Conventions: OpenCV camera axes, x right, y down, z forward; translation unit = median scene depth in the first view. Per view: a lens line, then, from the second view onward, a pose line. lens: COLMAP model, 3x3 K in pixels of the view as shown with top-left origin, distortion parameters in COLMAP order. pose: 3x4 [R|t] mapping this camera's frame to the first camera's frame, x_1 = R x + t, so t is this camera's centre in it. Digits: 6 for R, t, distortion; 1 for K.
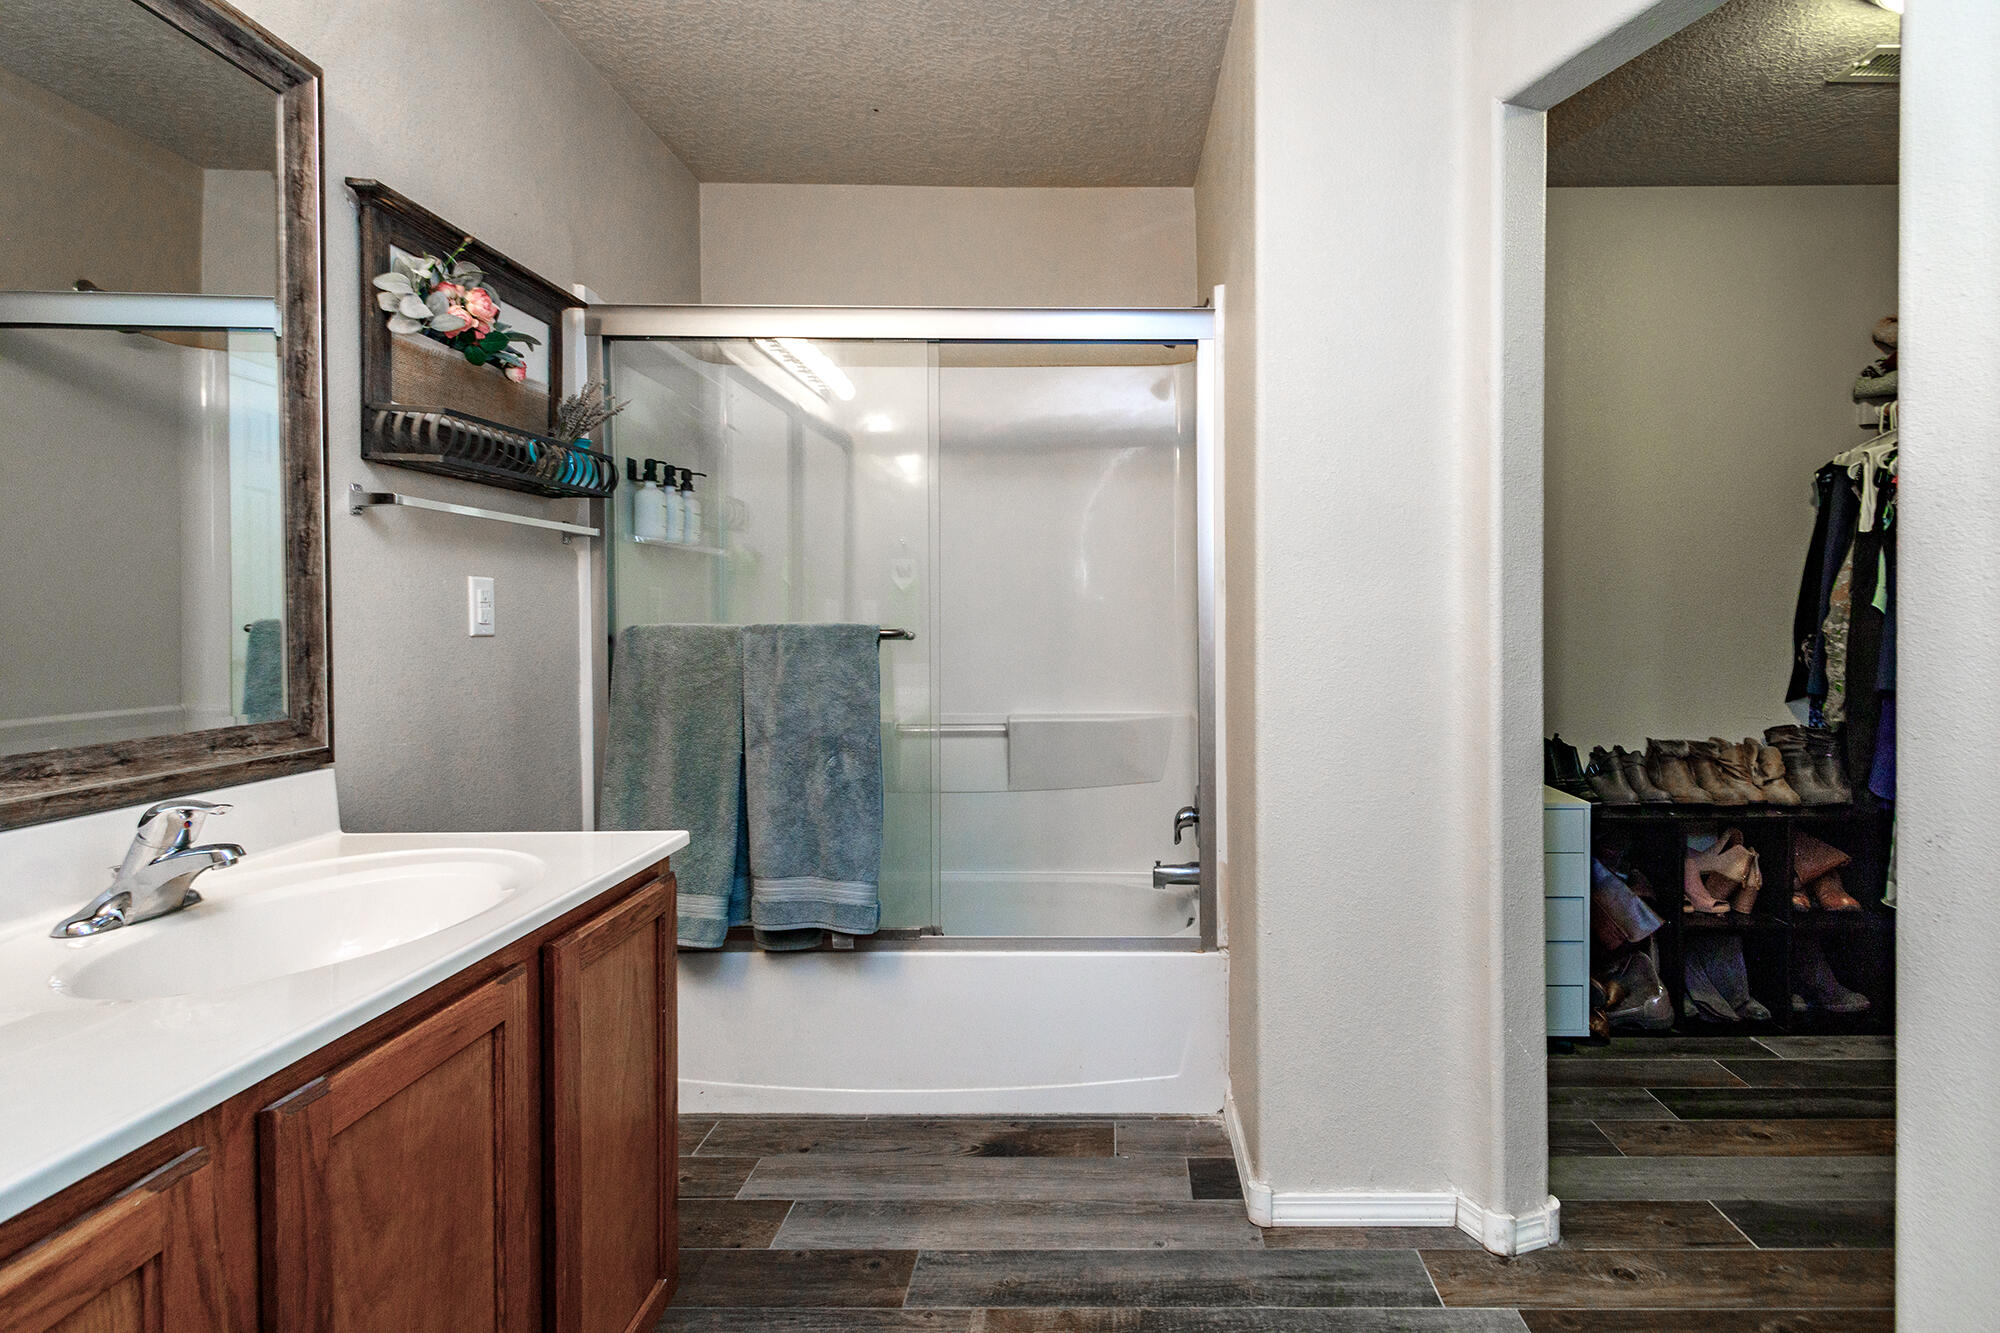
lens RADIAL K [[968.4, 0, 1107.0], [0, 968.4, 637.5], [0, 0, 1]] dist [0.019524, -0.007750]
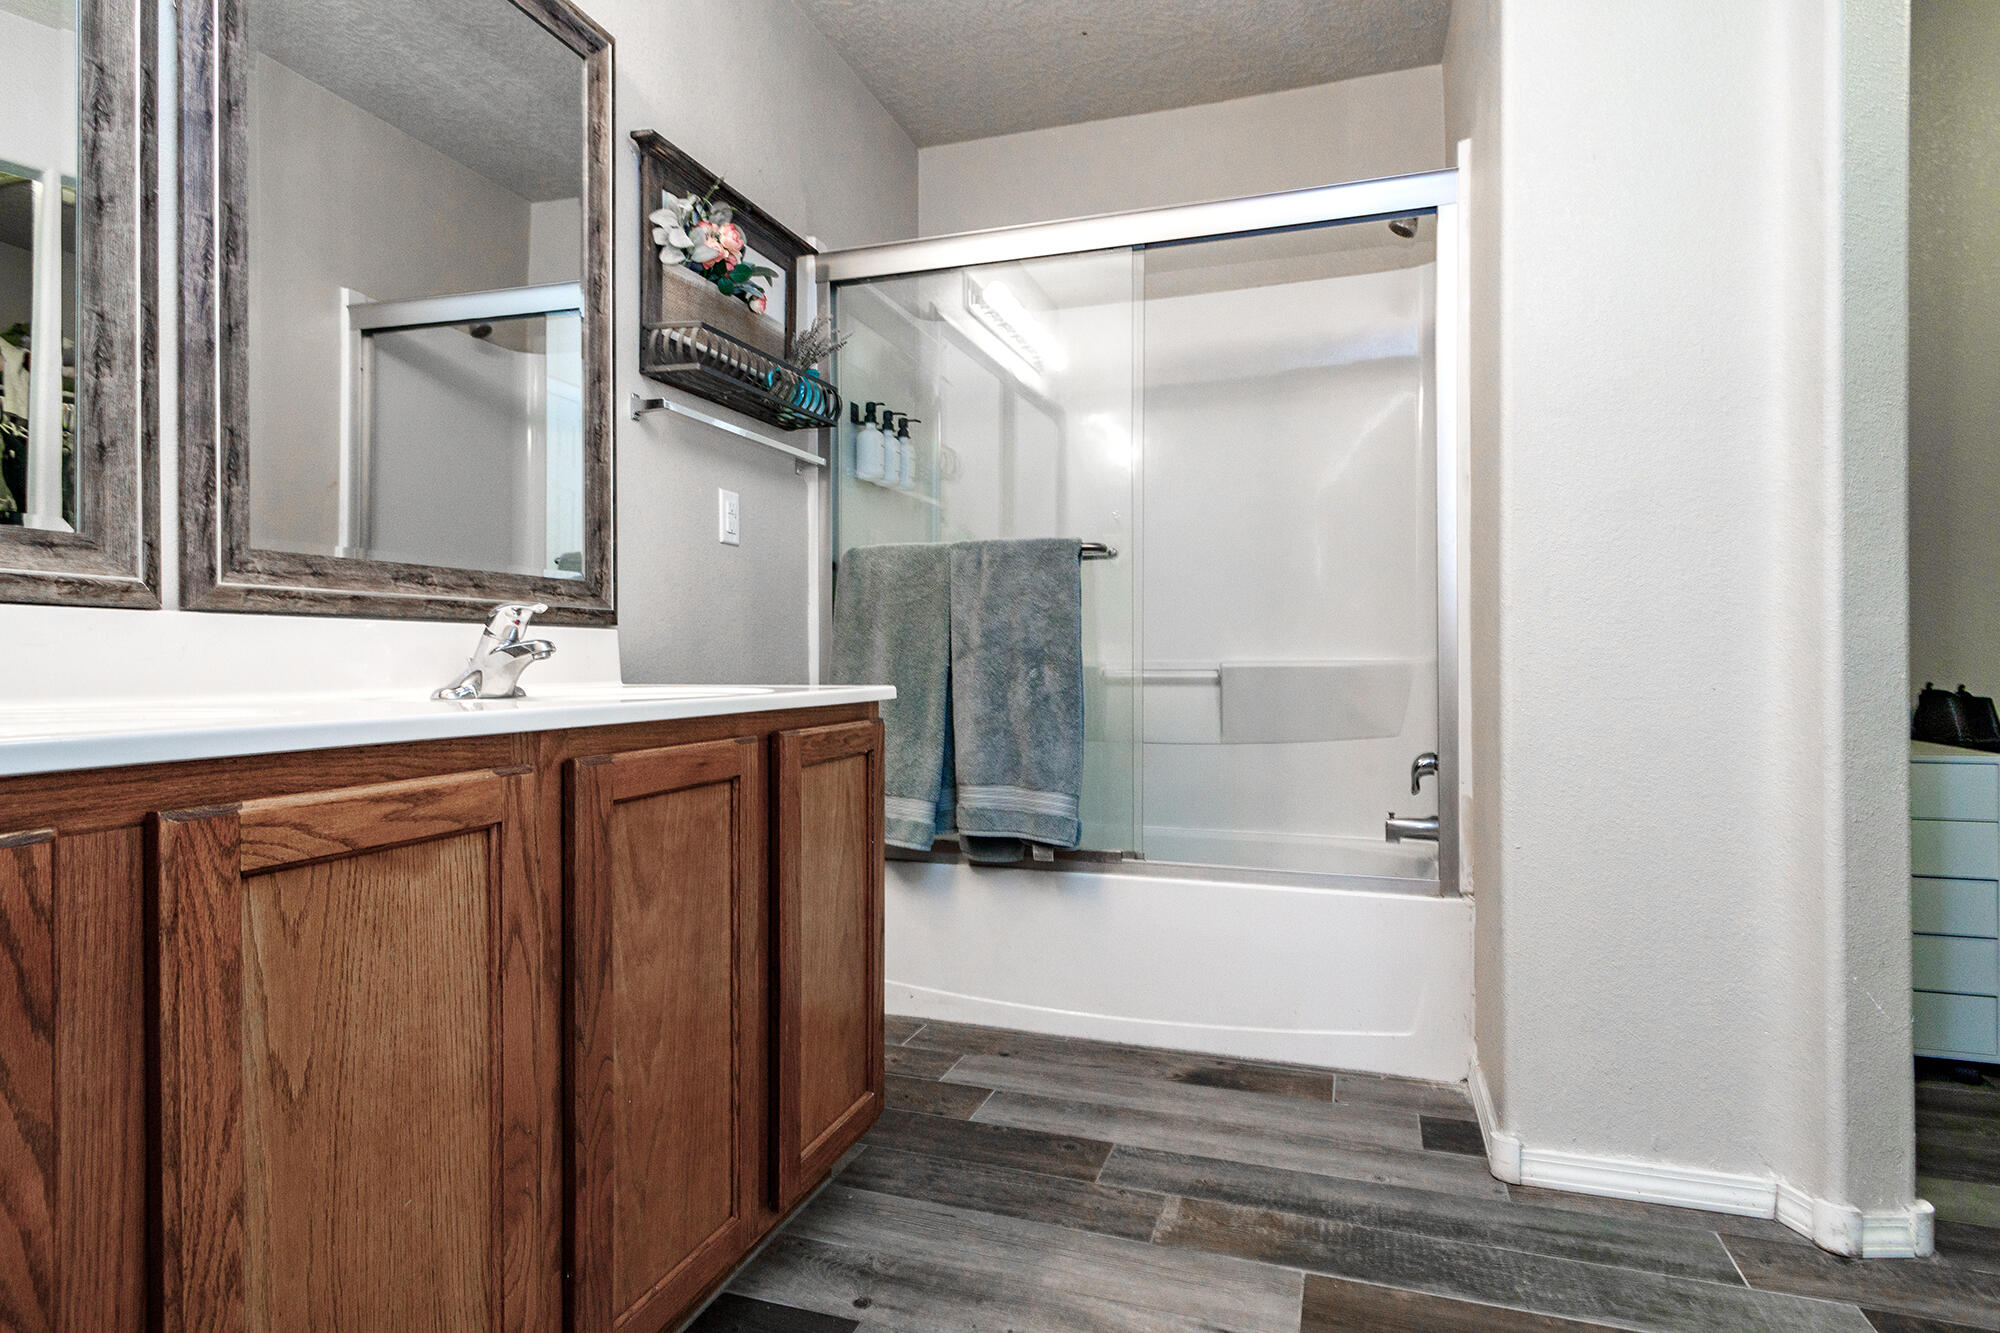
lens RADIAL K [[1063.0, 0, 1000.0], [0, 1063.0, 666.5], [0, 0, 1]] dist [0.017887, -0.009156]
pose [[0.947416, -0.000881, -0.320003, 0.034110], [-0.004684, 0.999851, -0.016621, 0.154742], [0.319970, 0.017245, 0.947271, -0.039875]]
